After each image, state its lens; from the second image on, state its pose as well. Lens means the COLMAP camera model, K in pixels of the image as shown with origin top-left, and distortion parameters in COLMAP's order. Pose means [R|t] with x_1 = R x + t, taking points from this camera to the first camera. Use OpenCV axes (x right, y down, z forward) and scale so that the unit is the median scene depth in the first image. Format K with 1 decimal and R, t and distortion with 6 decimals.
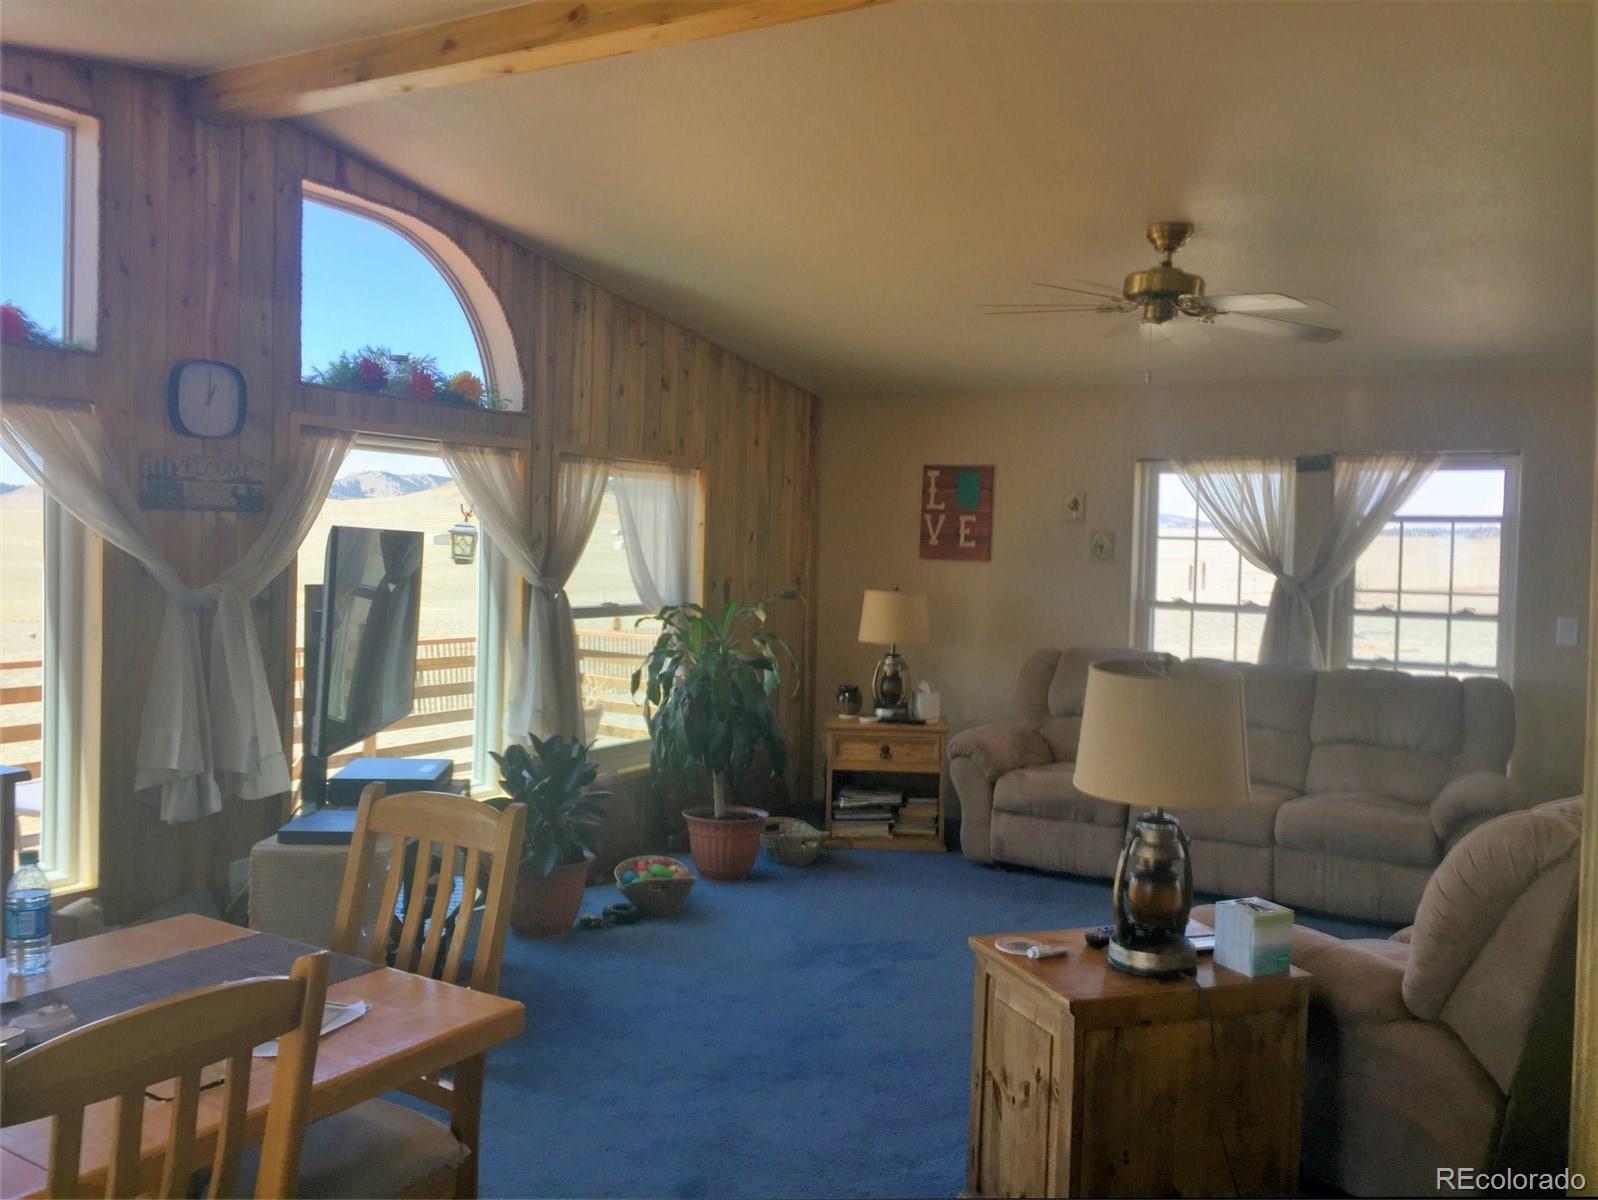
lens RADIAL K [[1373.0, 0, 801.5], [0, 1373.0, 589.8], [0, 0, 1]] dist [0.082652, -0.112599]
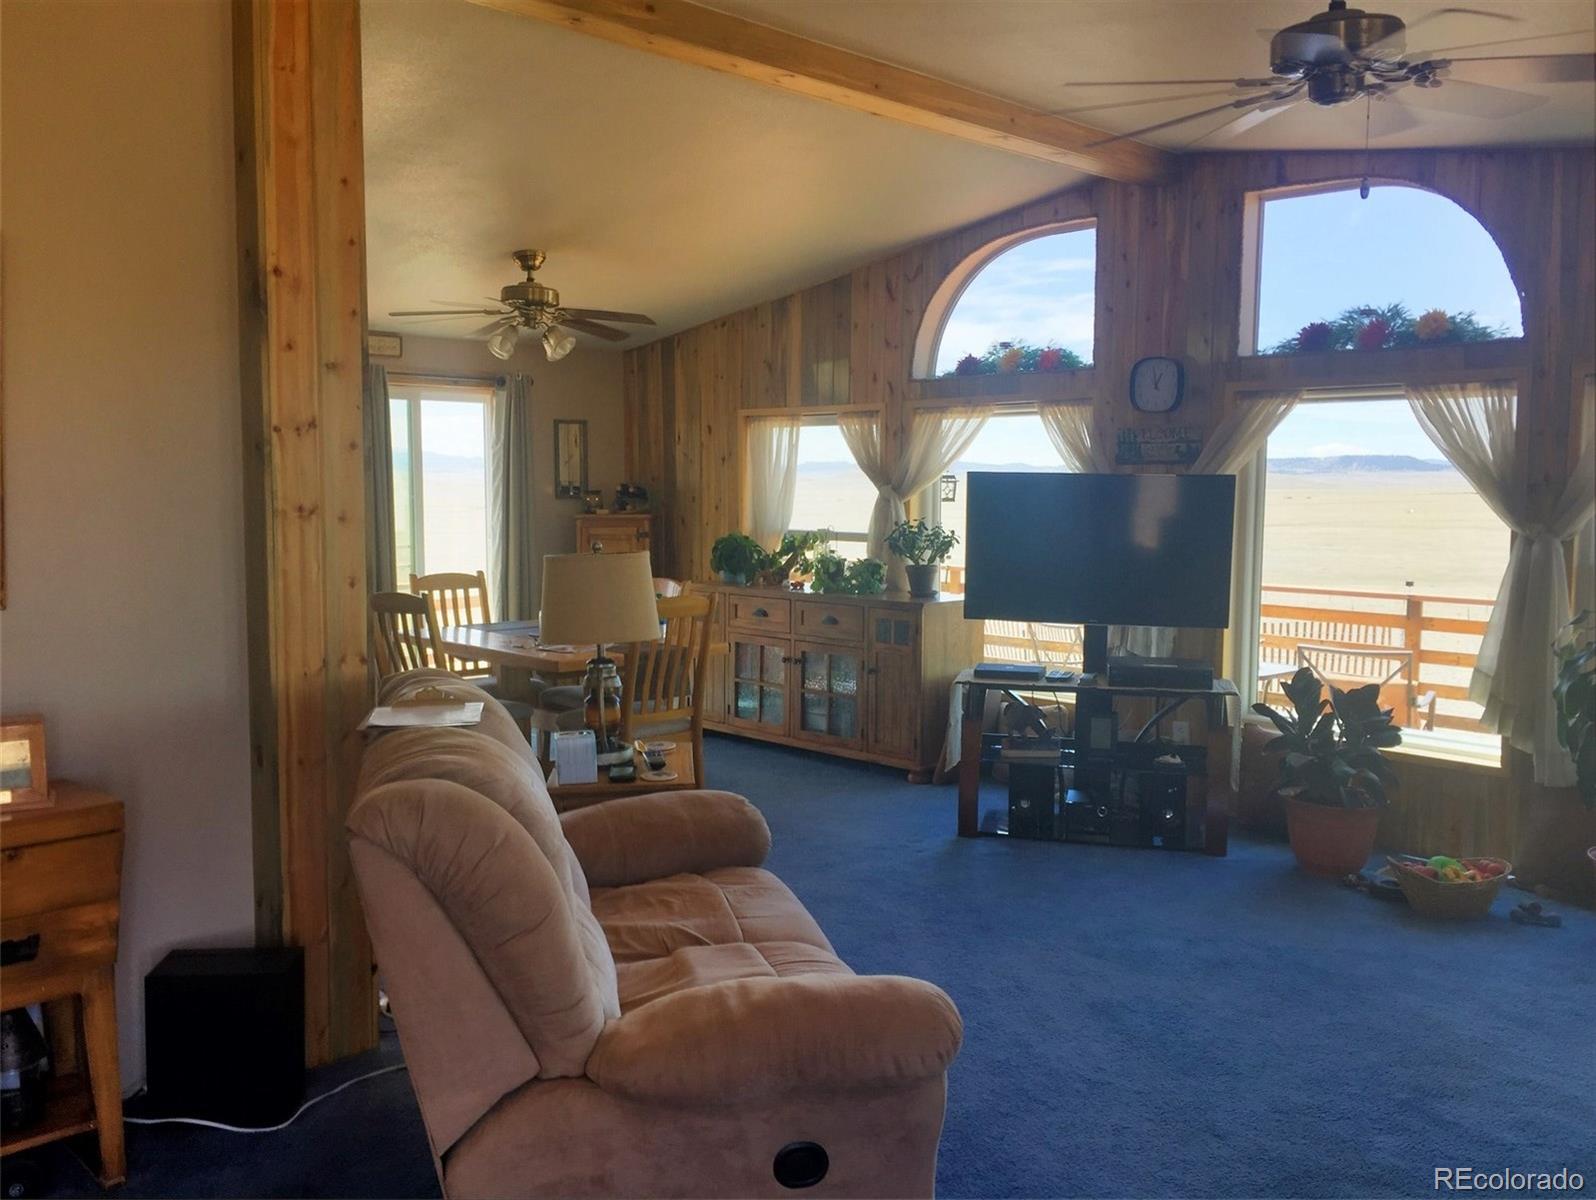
lens RADIAL K [[1371.3, 0, 800.5], [0, 1371.3, 589.8], [0, 0, 1]] dist [0.082652, -0.112599]
pose [[-0.259090, 0.045353, -0.964788, 0.804125], [-0.048189, 0.997046, 0.059810, 0.002834], [0.964650, 0.061988, -0.256139, 0.803588]]
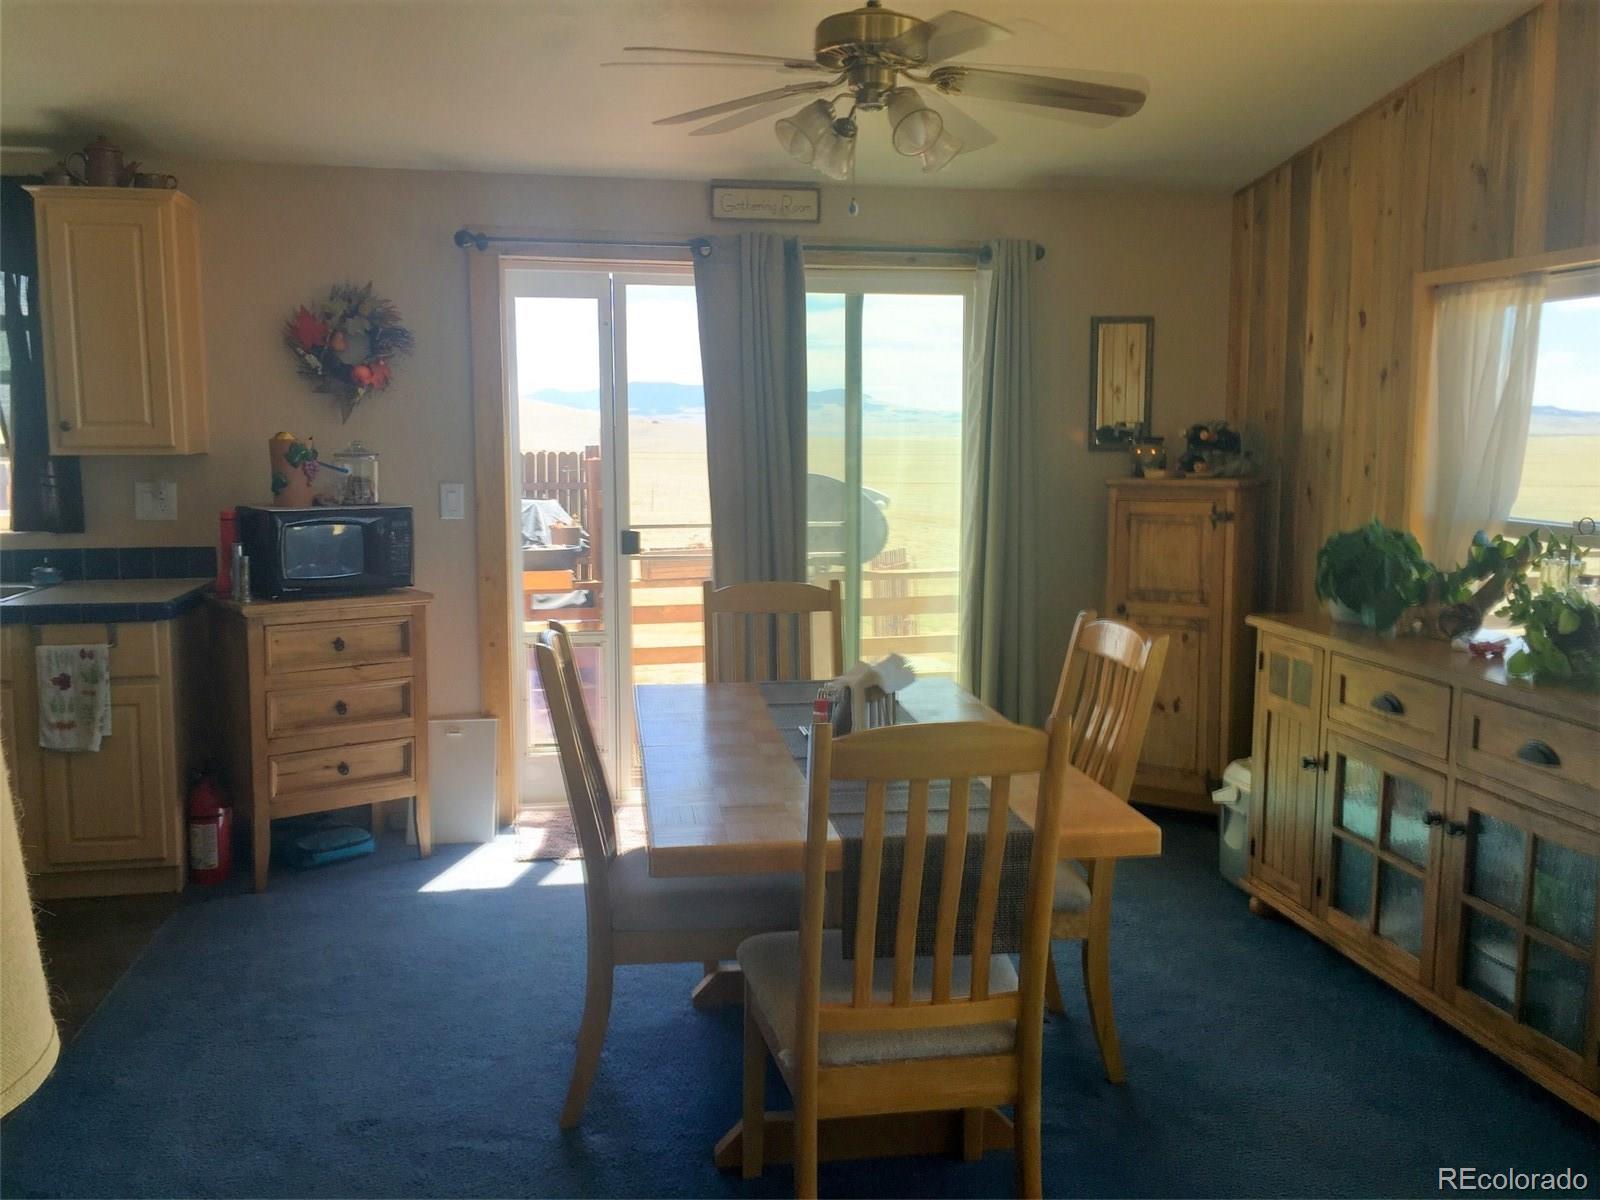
lens RADIAL K [[1348.1, 0, 800.0], [0, 1348.1, 600.0], [0, 0, 1]] dist [0.084617, -0.121765]
pose [[-0.757187, 0.051982, -0.651127, 0.129795], [-0.050289, 0.989231, 0.137455, -0.009919], [0.651260, 0.136824, -0.746418, 0.705293]]
